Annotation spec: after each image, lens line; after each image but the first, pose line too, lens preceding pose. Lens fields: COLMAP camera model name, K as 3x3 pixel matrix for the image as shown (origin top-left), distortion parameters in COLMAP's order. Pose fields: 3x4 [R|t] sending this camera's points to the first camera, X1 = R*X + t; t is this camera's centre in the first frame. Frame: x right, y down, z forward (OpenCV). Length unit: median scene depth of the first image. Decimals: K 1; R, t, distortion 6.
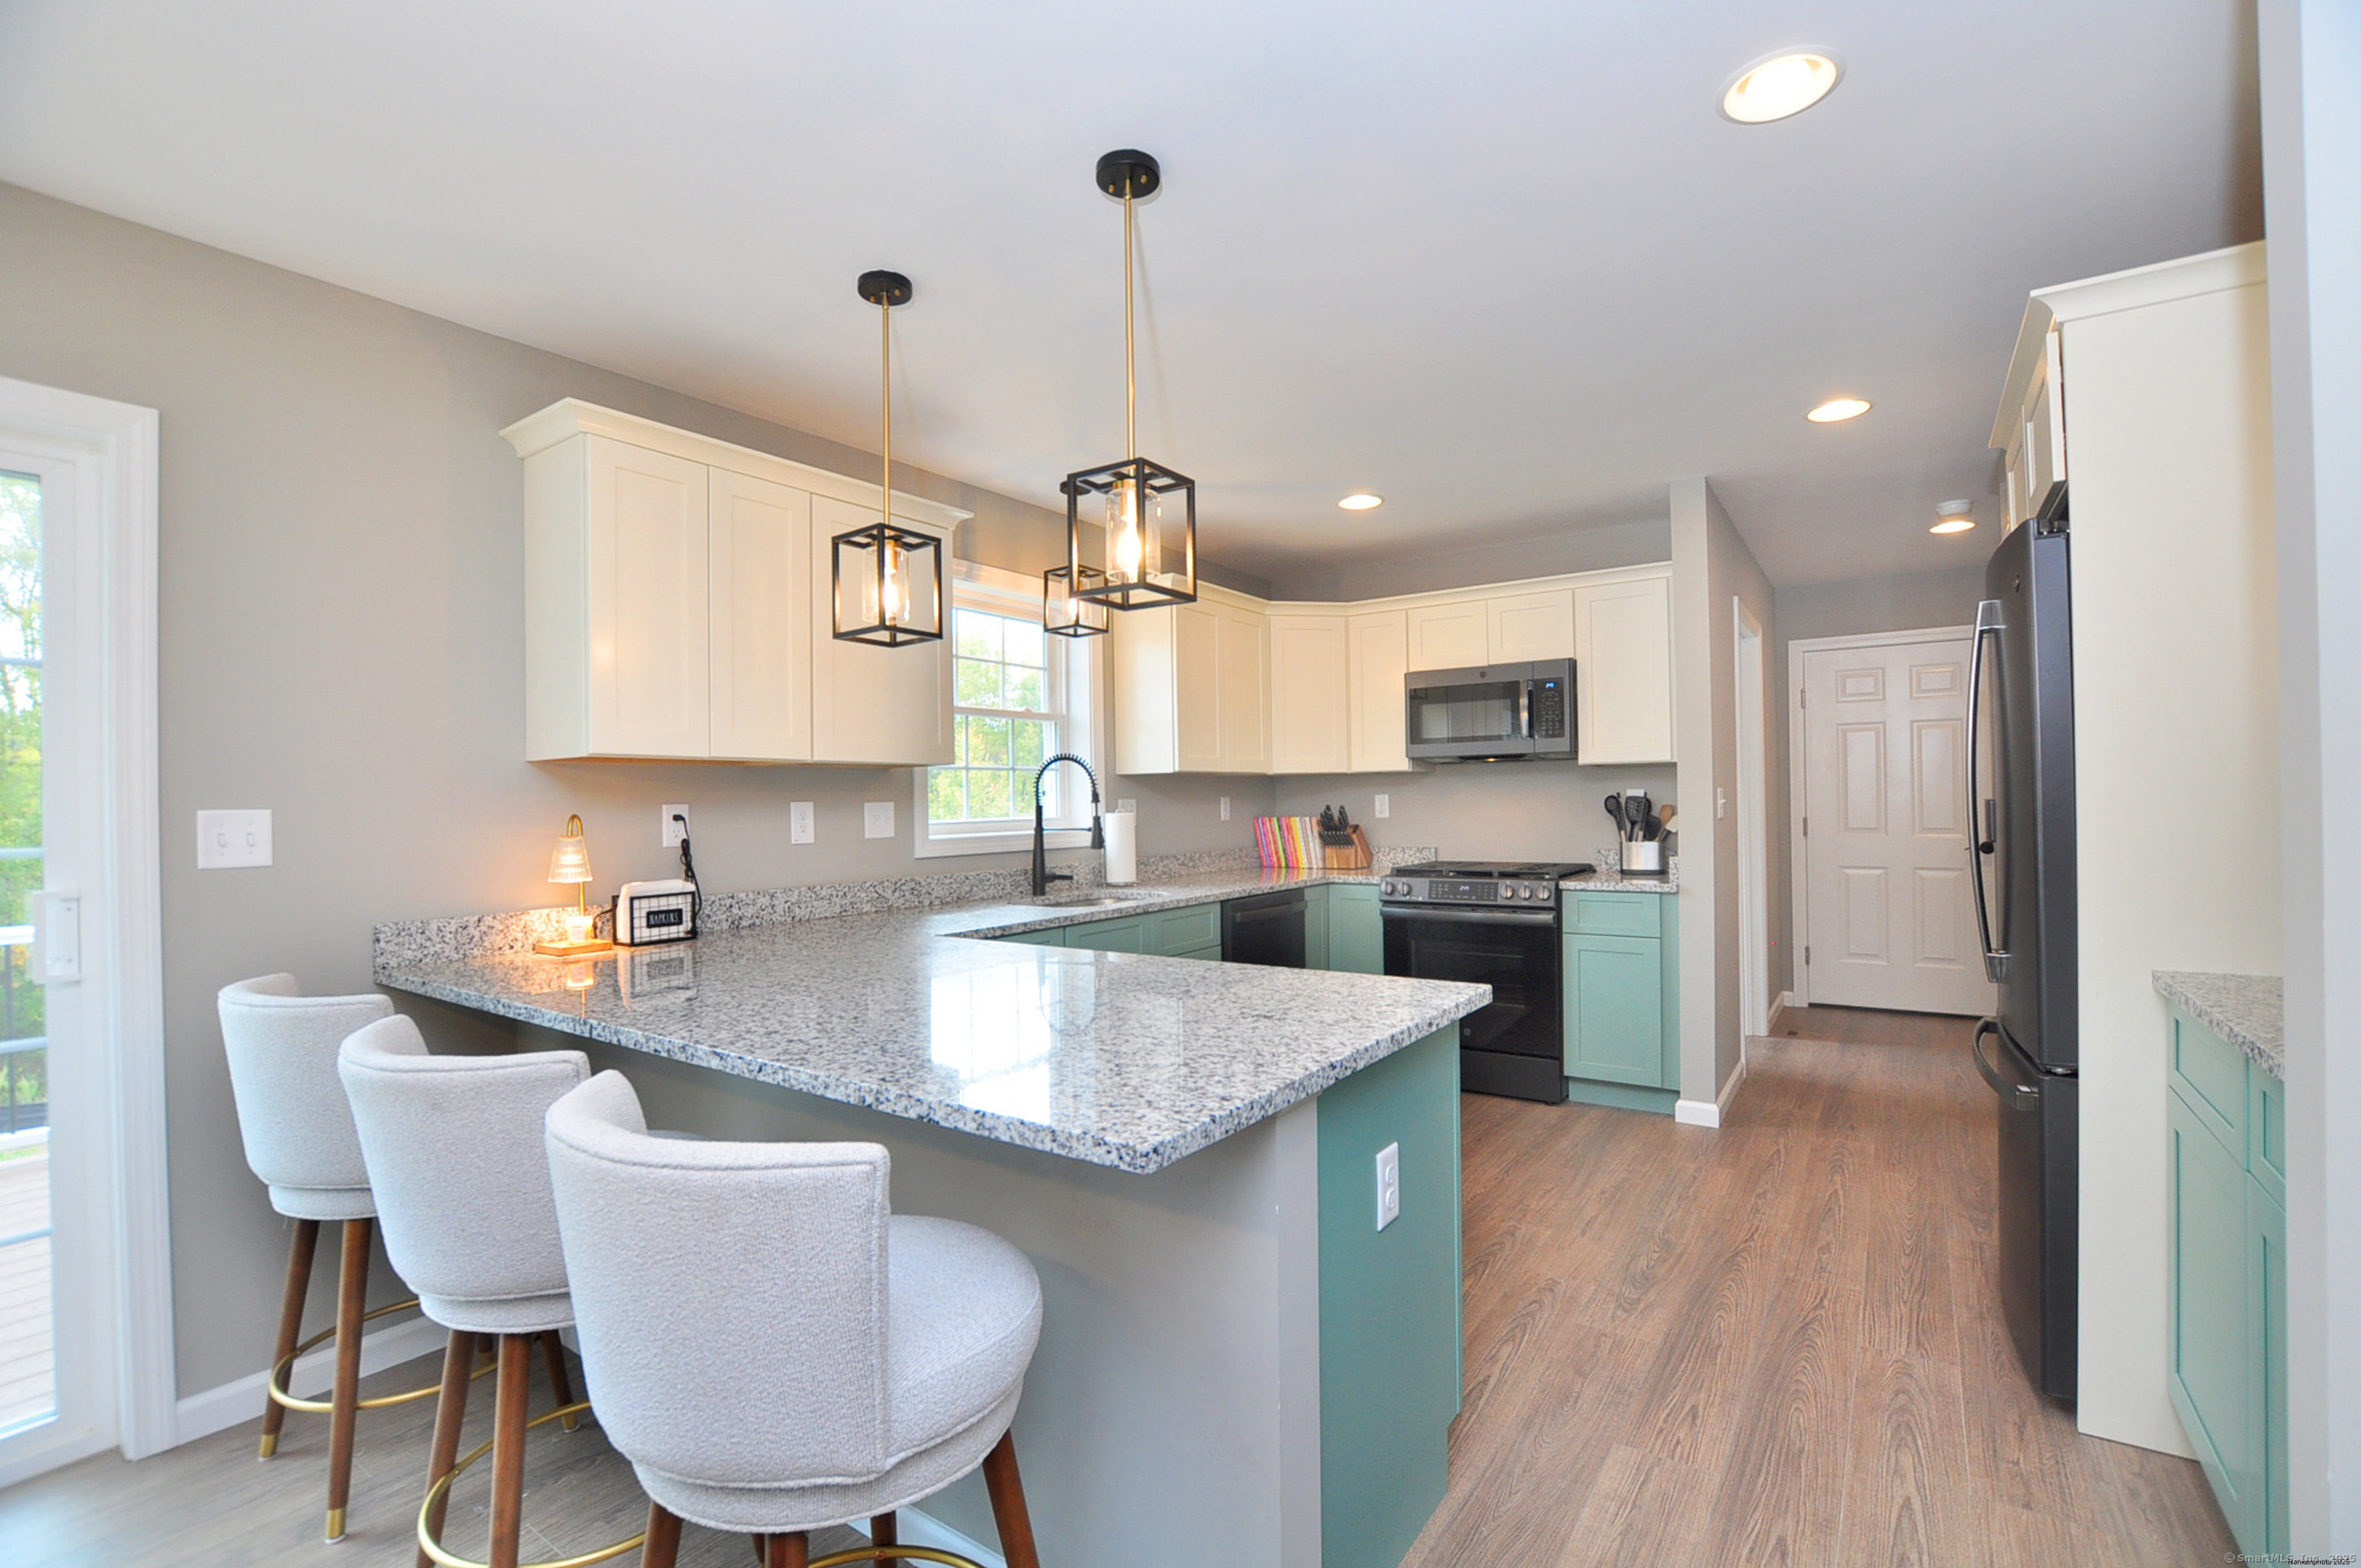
lens RADIAL K [[1043.9, 0, 1186.5], [0, 1043.9, 782.9], [0, 0, 1]] dist [-0.035341, 0.004575]
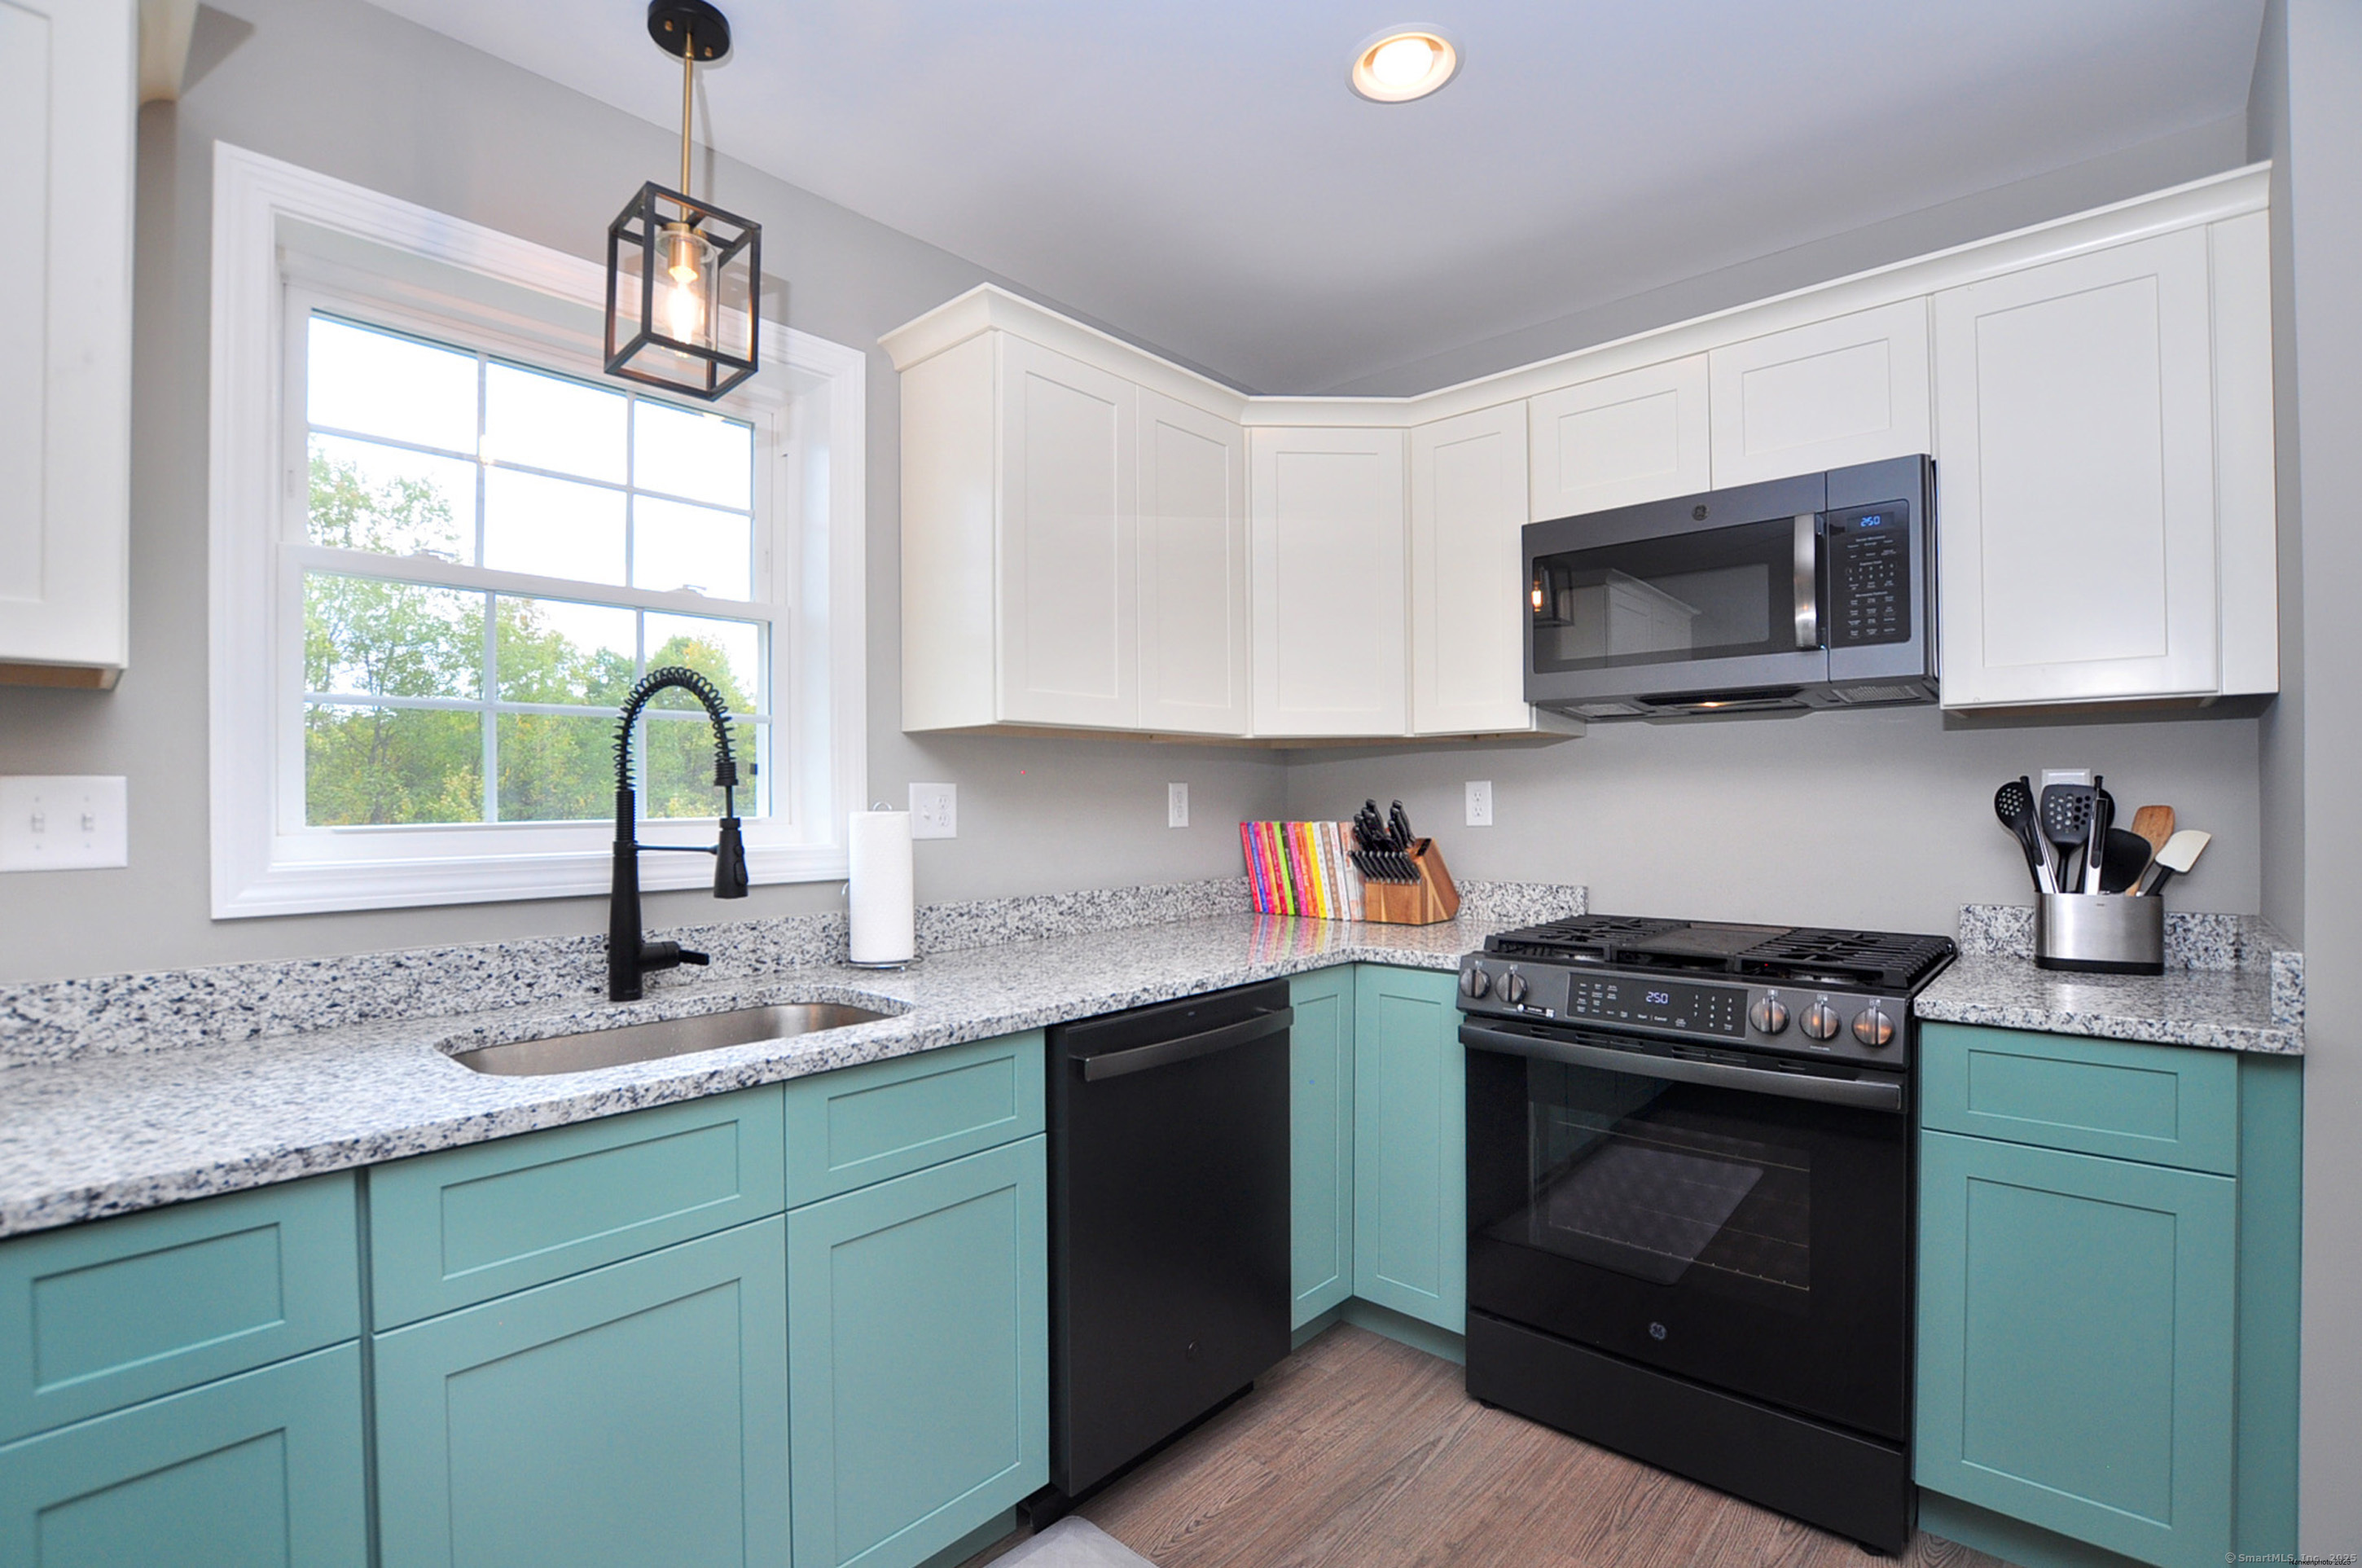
lens RADIAL K [[1094.9, 0, 1186.8], [0, 1094.9, 795.5], [0, 0, 1]] dist [-0.015355, -0.000001]
pose [[0.993969, 0.009829, -0.109222, 0.134430], [-0.008313, 0.999863, 0.014326, 0.015669], [0.109348, -0.013332, 0.993914, 0.581536]]
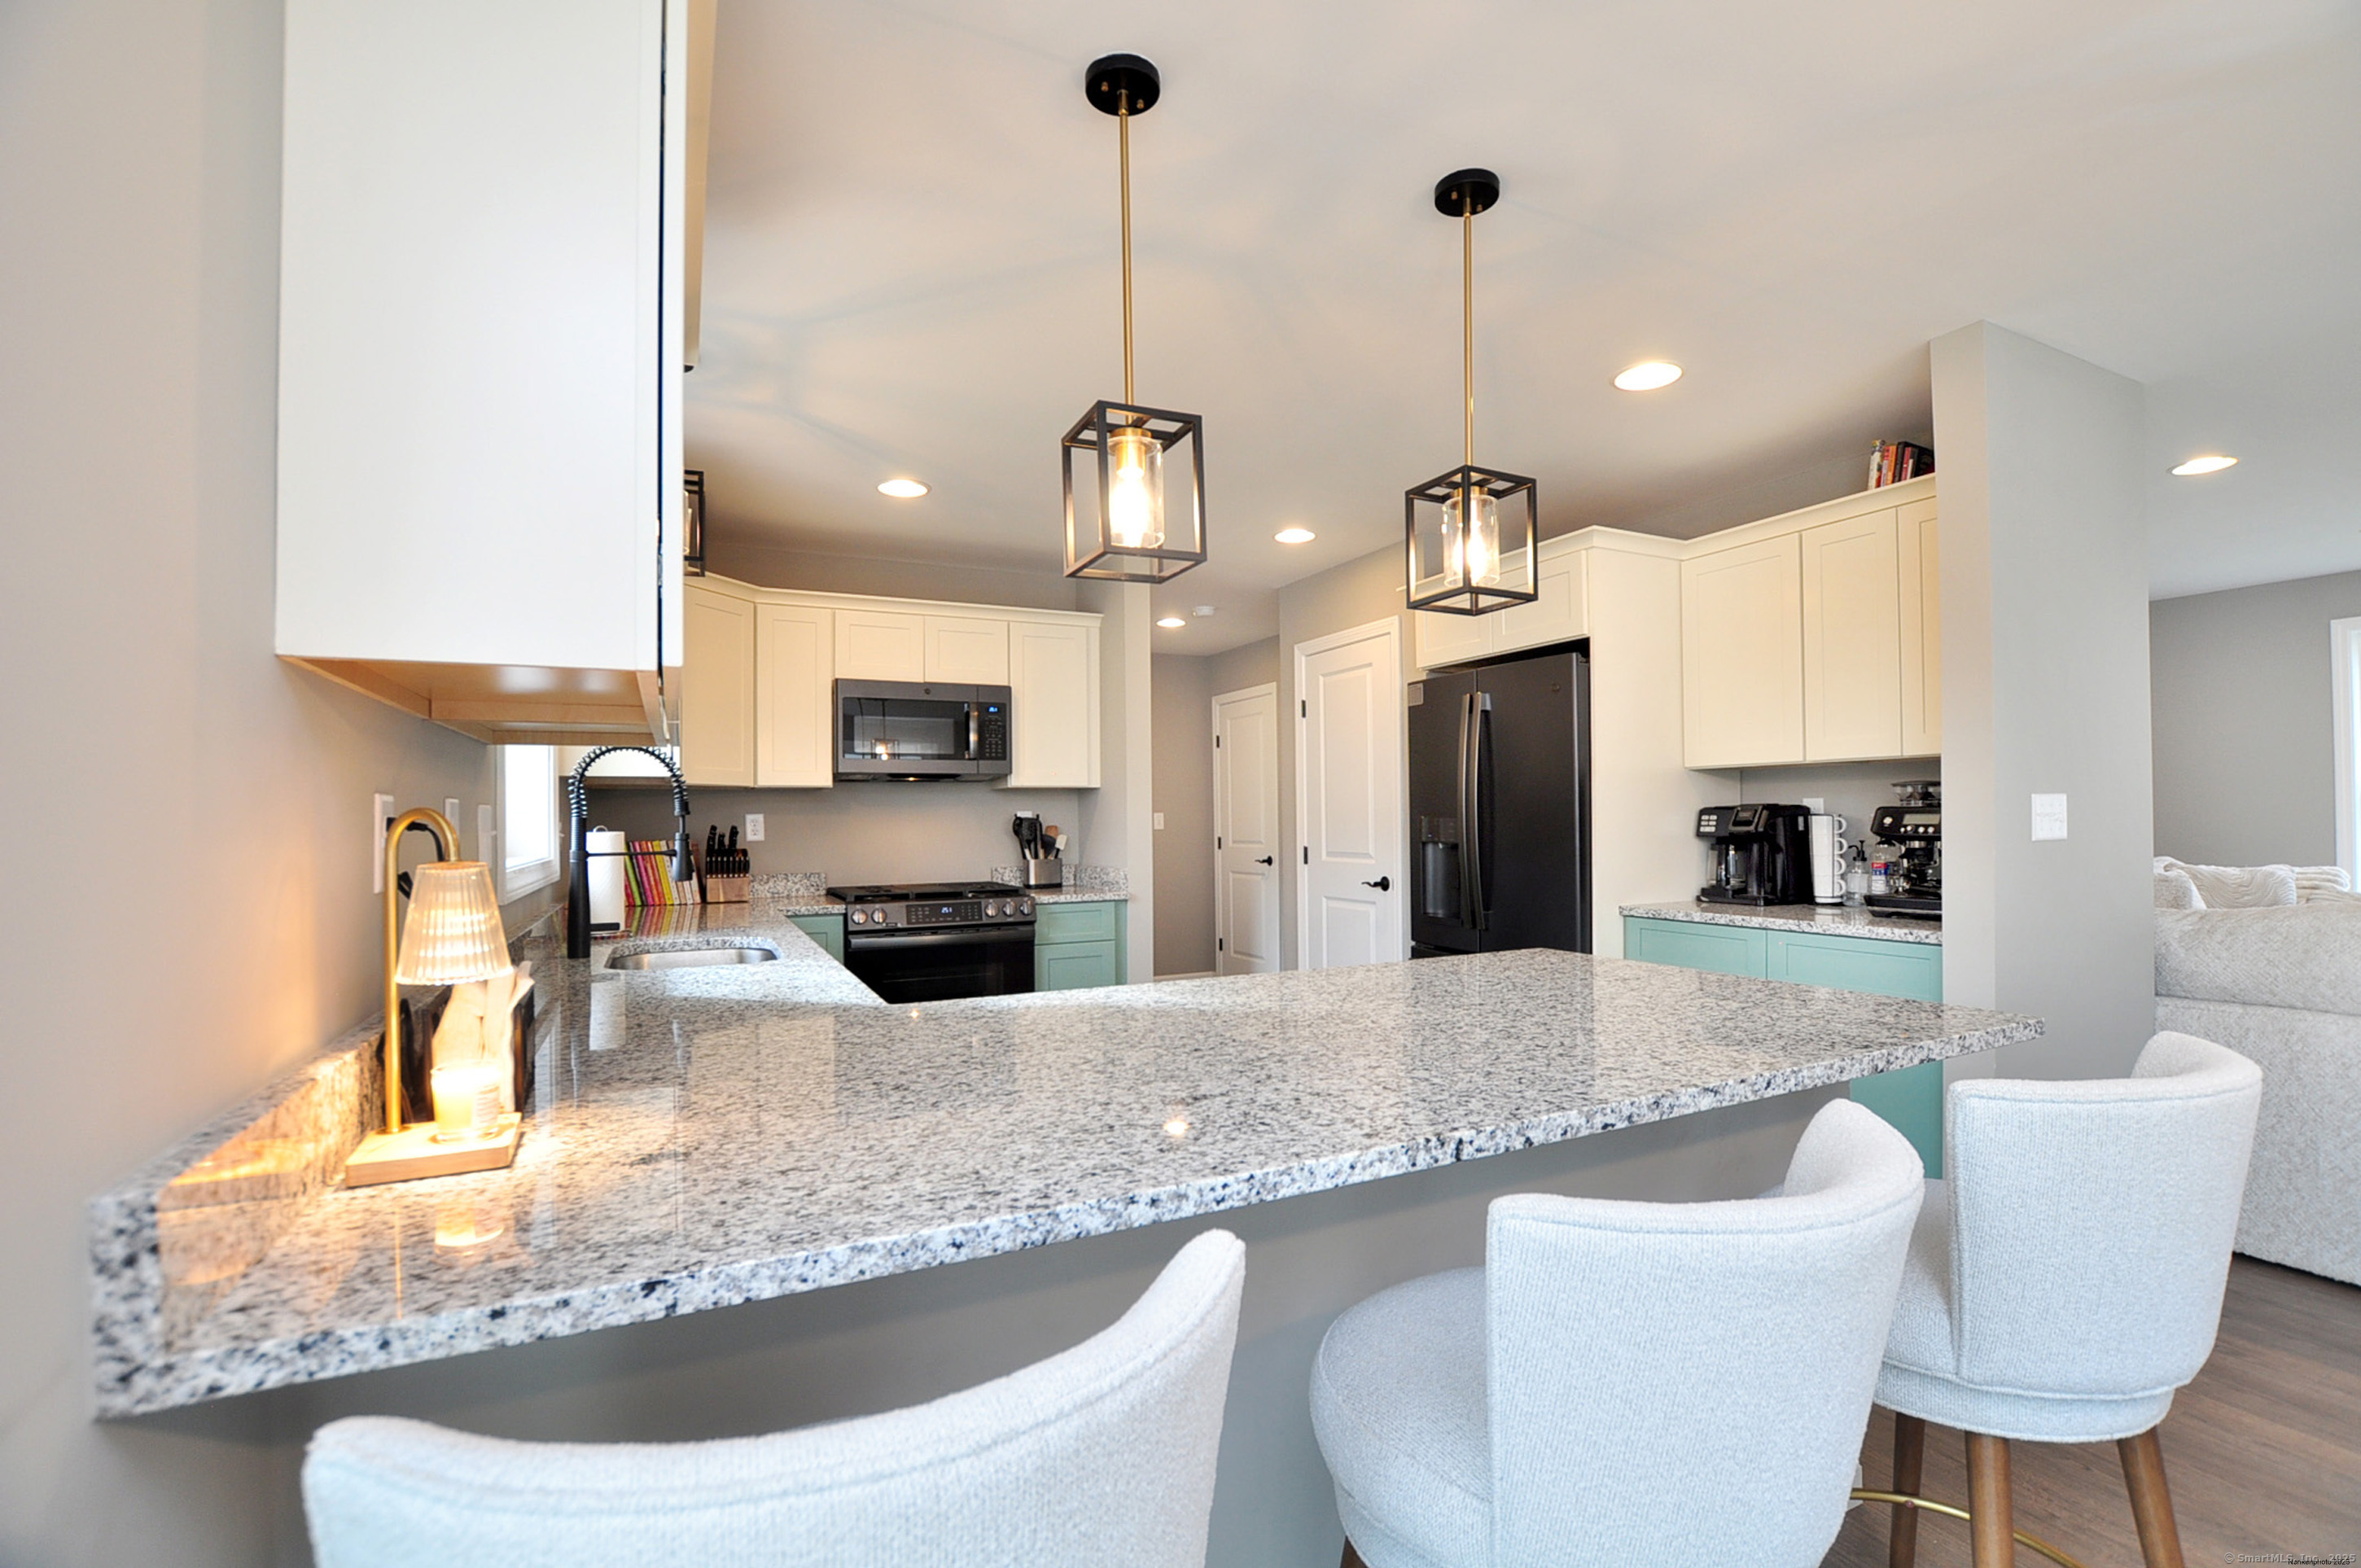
lens RADIAL K [[1043.9, 0, 1176.2], [0, 1043.9, 797.8], [0, 0, 1]] dist [-0.035341, 0.004575]
pose [[0.487047, 0.029477, 0.872878, -0.516900], [-0.011510, 0.999560, -0.027333, 0.022866], [-0.873300, 0.003266, 0.487172, 0.366504]]
